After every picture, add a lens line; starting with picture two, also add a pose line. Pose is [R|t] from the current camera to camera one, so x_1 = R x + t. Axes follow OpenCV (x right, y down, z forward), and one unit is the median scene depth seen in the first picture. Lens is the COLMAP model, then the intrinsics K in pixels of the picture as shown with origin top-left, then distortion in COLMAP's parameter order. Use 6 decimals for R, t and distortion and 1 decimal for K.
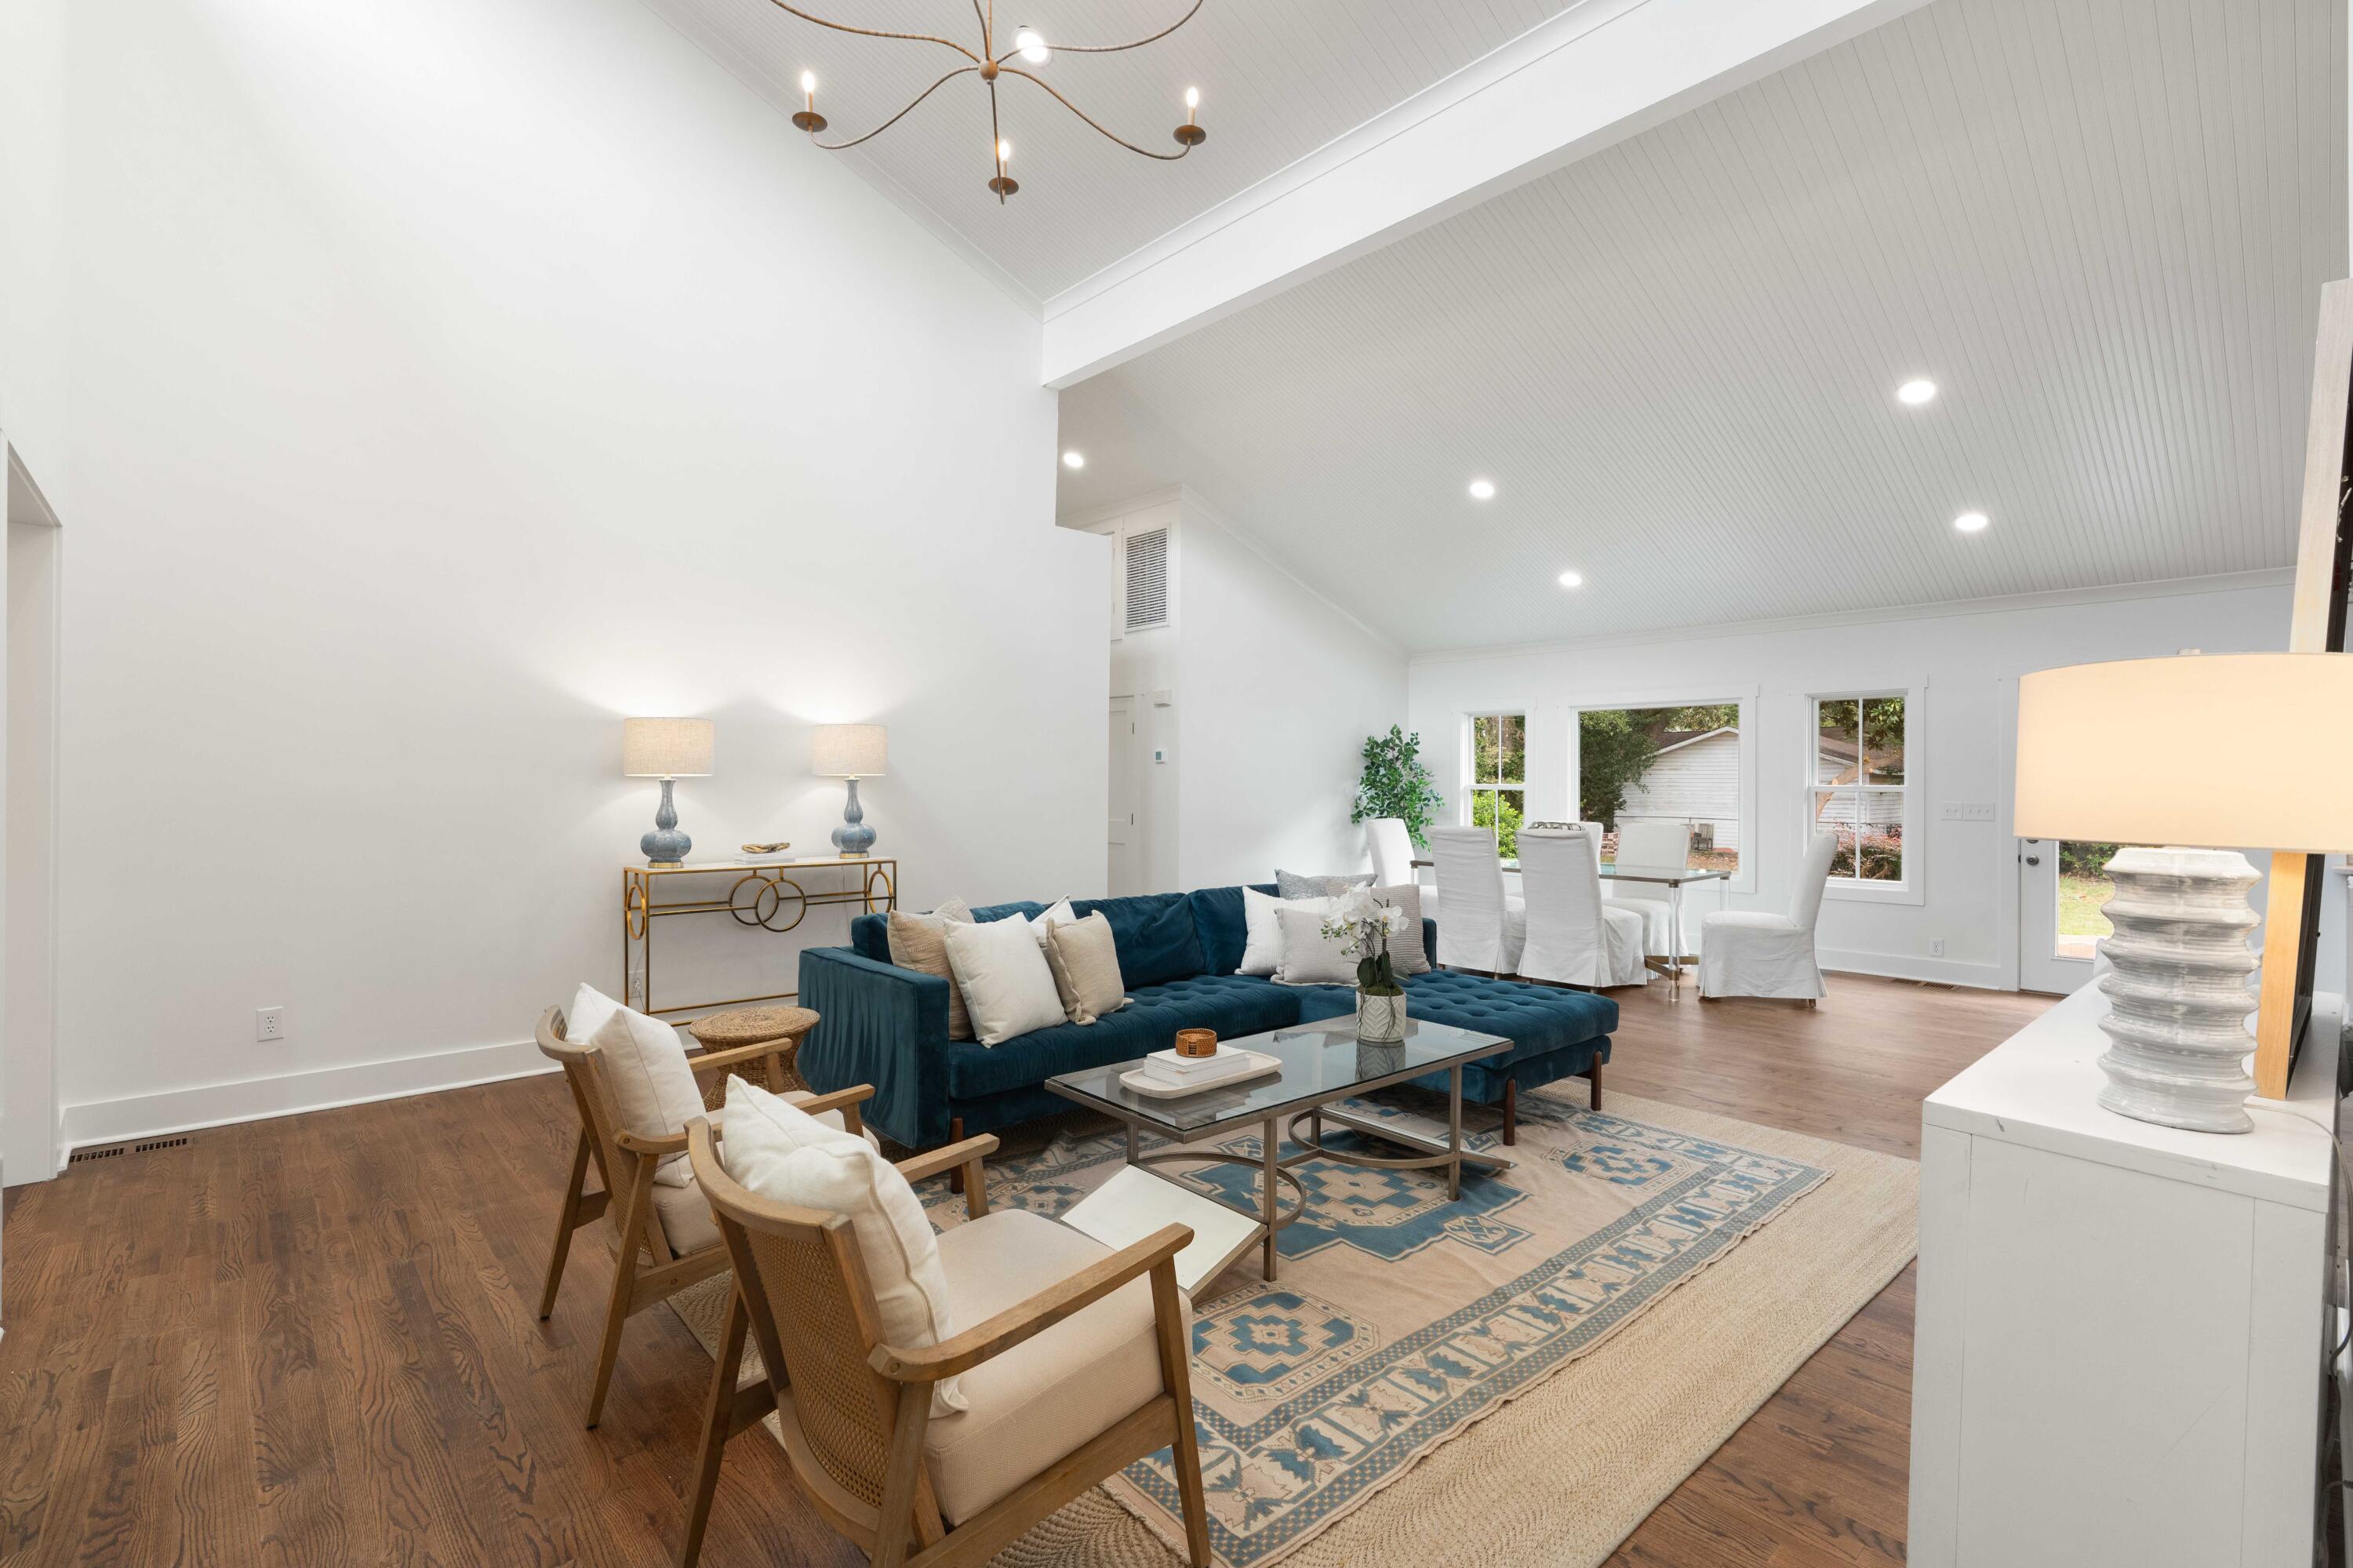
lens RADIAL K [[1055.6, 0, 1193.2], [0, 1055.6, 781.4], [0, 0, 1]] dist [-0.009684, 0.000114]
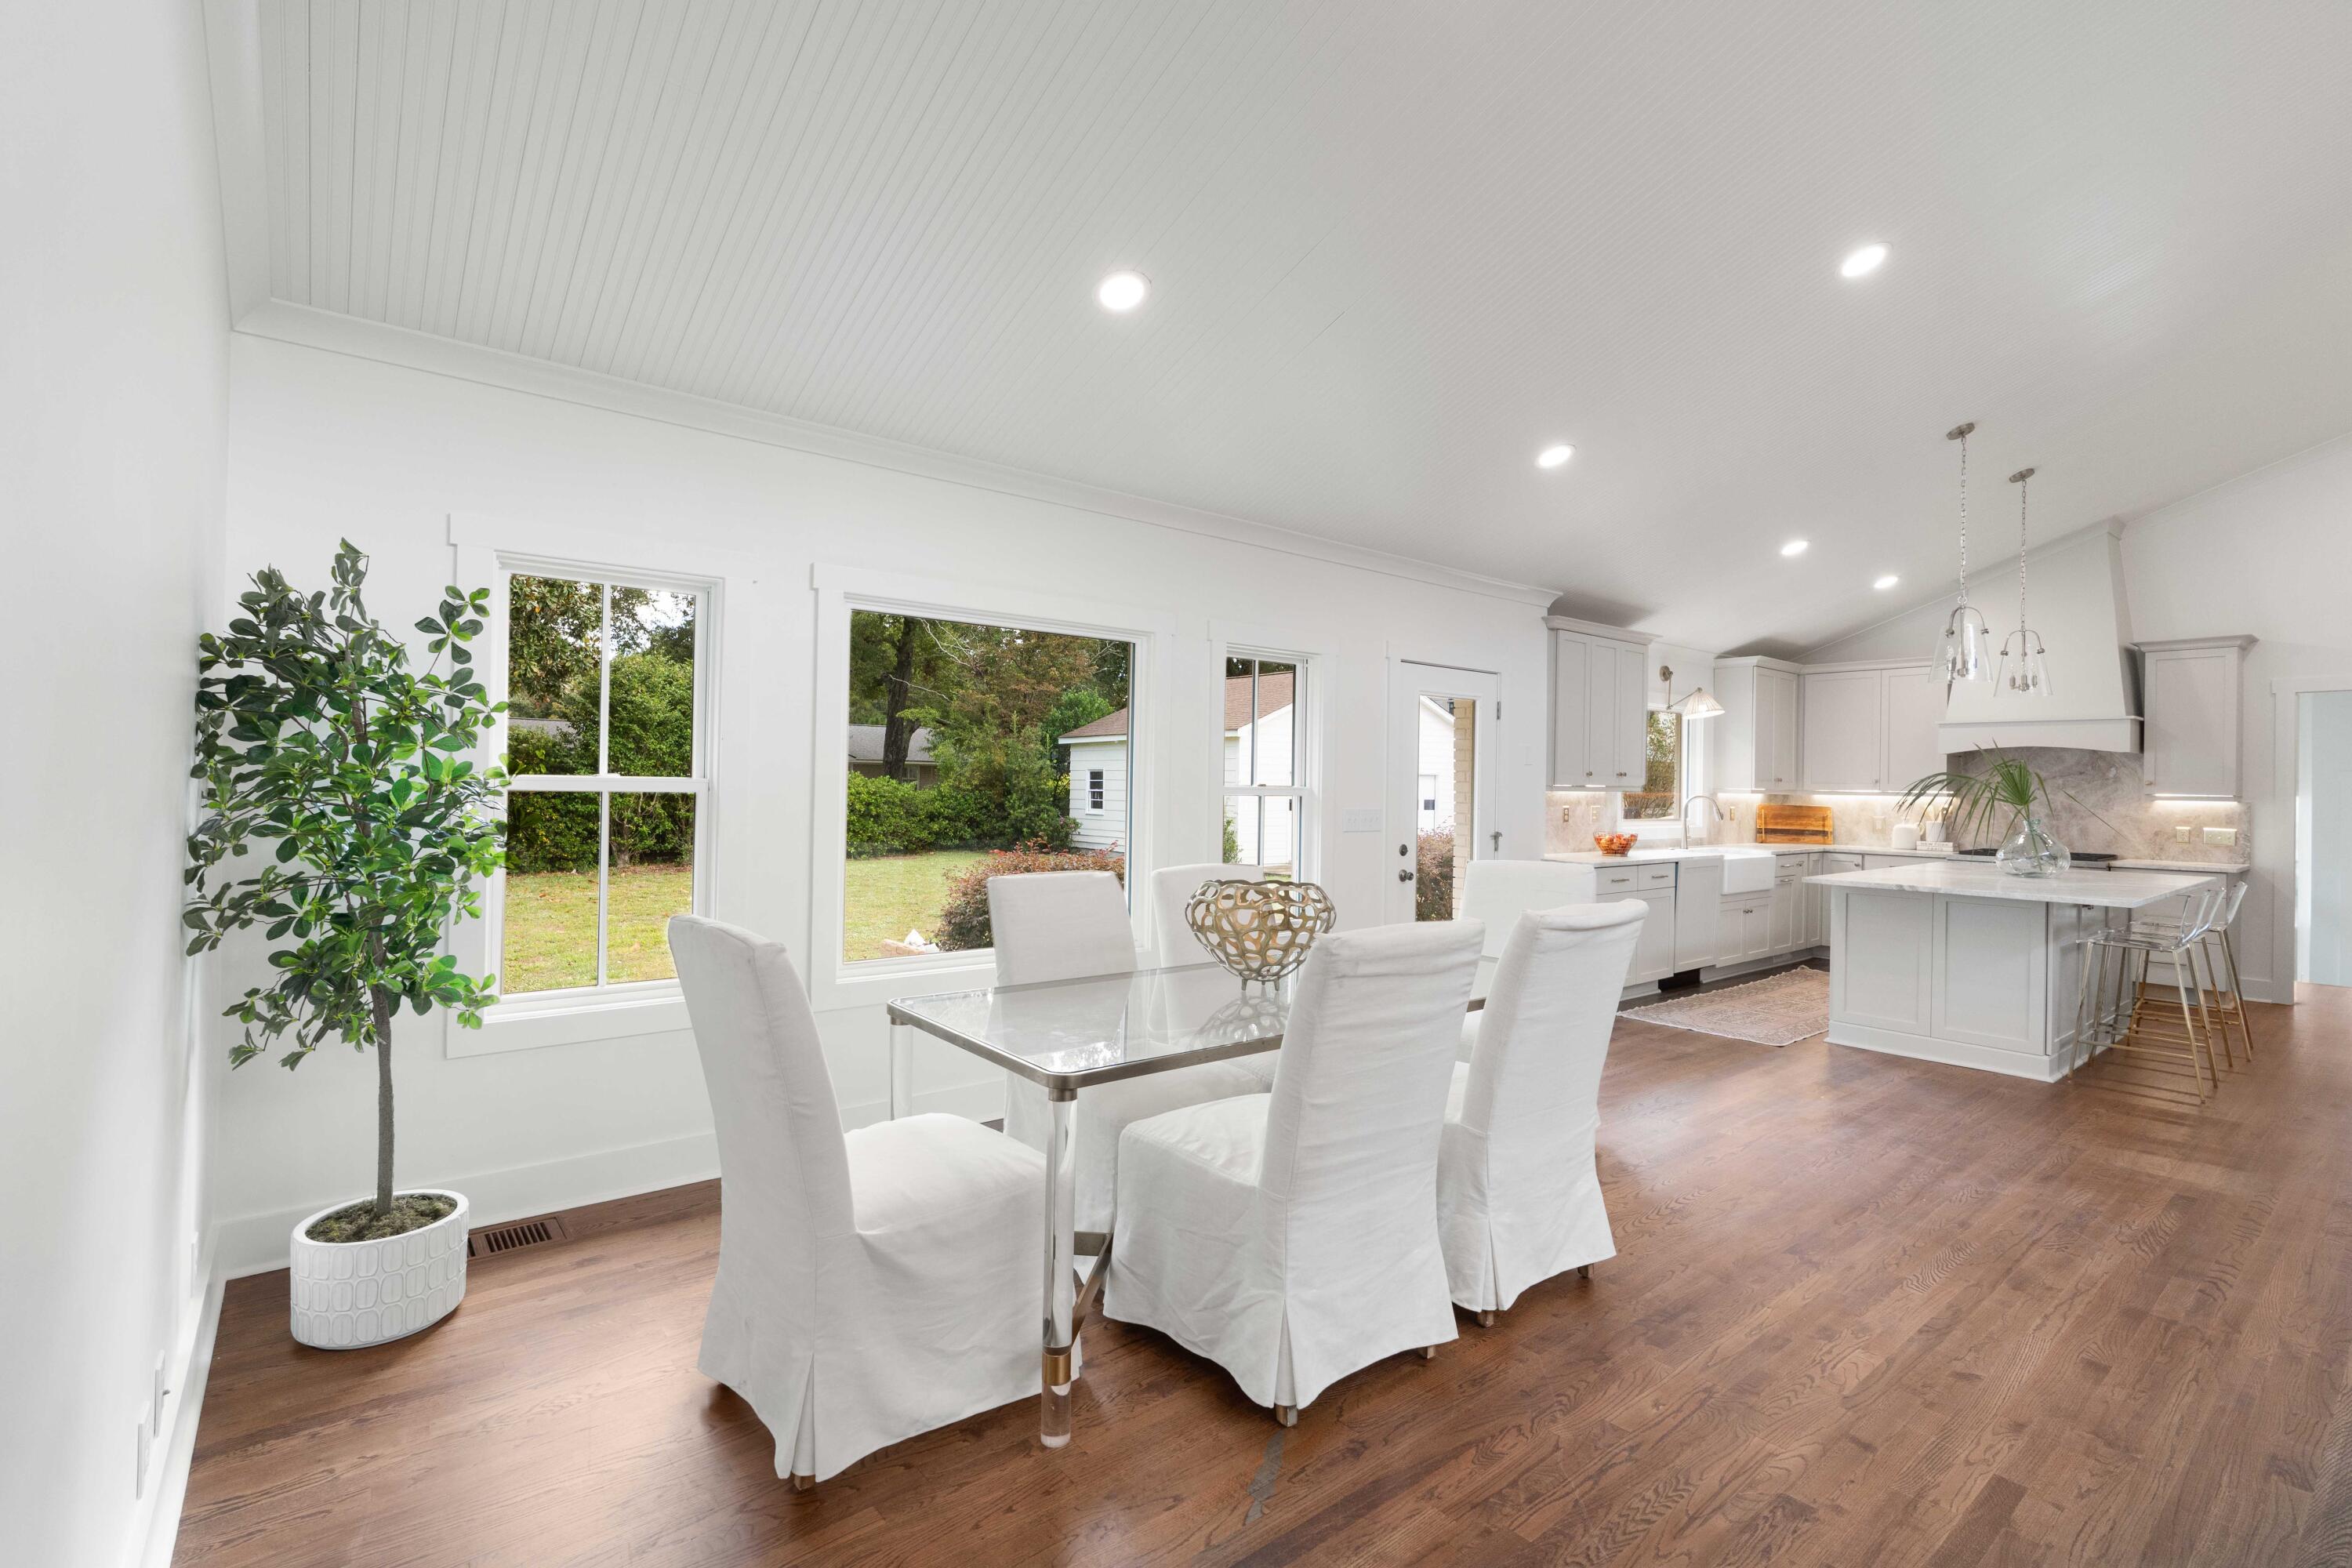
lens RADIAL K [[1055.1, 0, 1192.7], [0, 1055.1, 781.4], [0, 0, 1]] dist [-0.009684, 0.000114]
pose [[0.070387, -0.001876, 0.997518, -0.062754], [-0.014056, 0.999897, 0.002872, -0.000899], [-0.997421, -0.014224, 0.070354, 1.174130]]
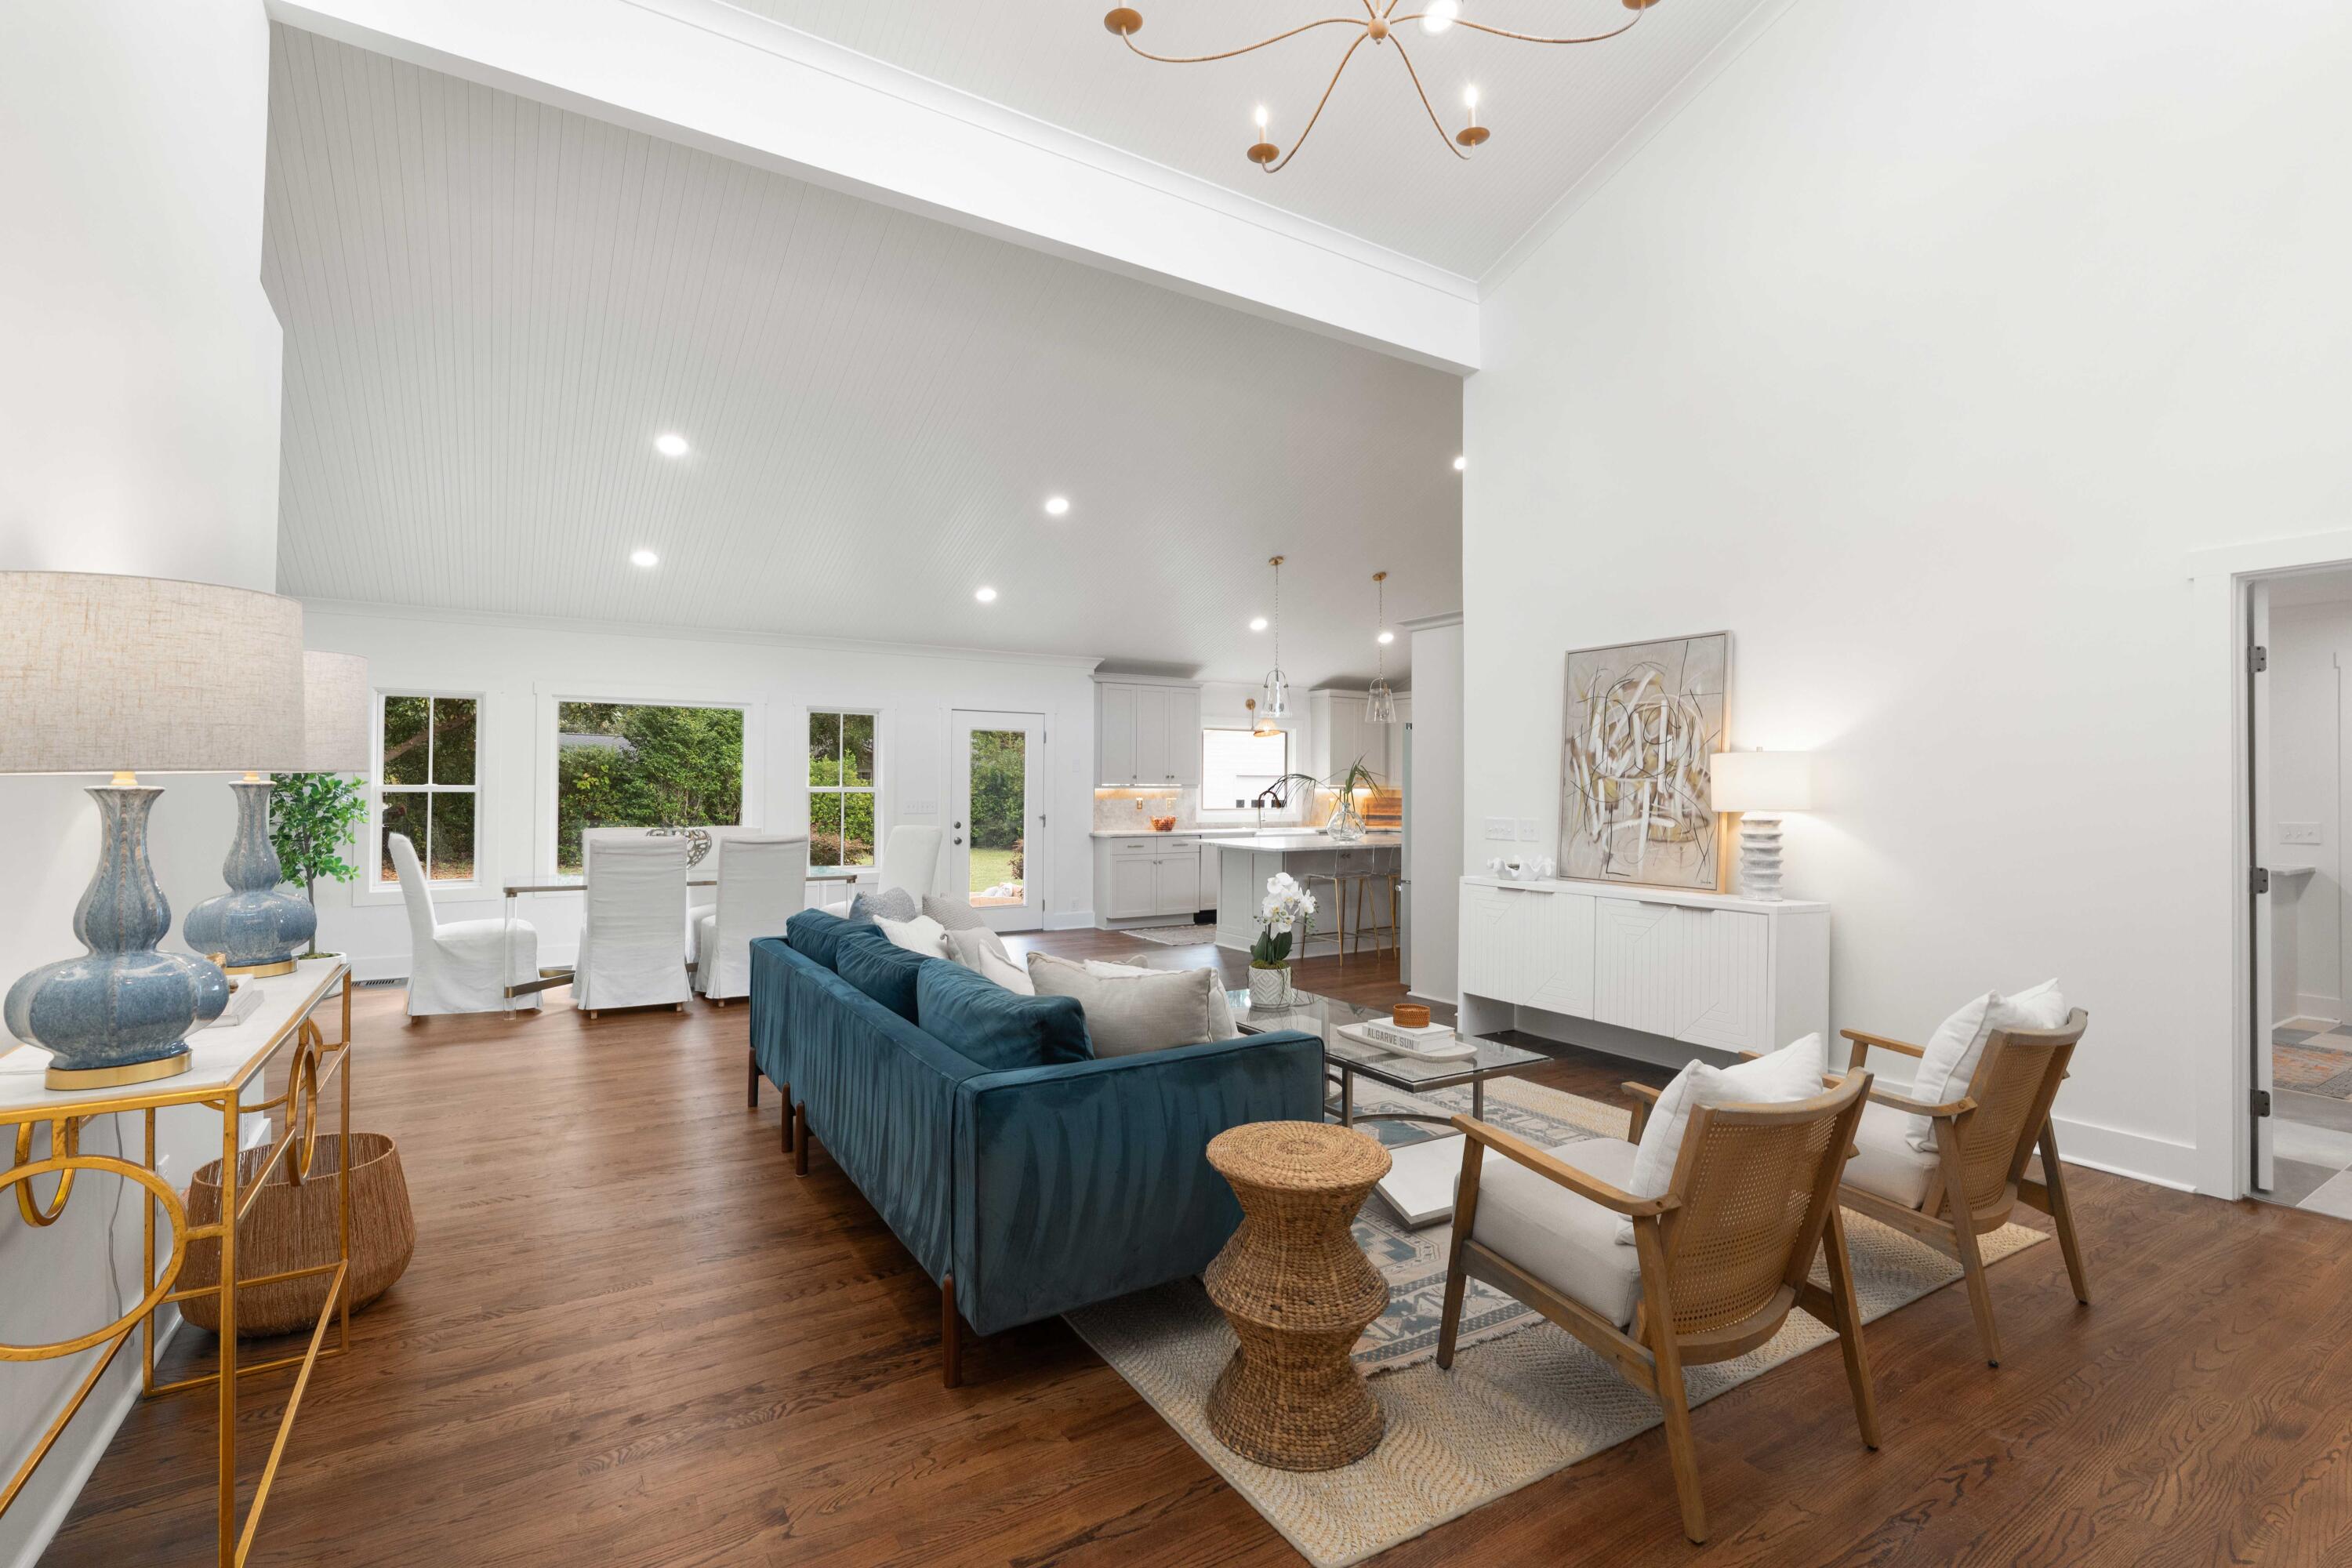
lens RADIAL K [[1068.8, 0, 1177.4], [0, 1068.8, 772.7], [0, 0, 1]] dist [0.000182, -0.000128]
pose [[0.189142, 0.009007, 0.981908, -0.555169], [-0.002496, 0.999959, -0.008692, -0.003187], [-0.981947, -0.000807, 0.189157, 0.476718]]
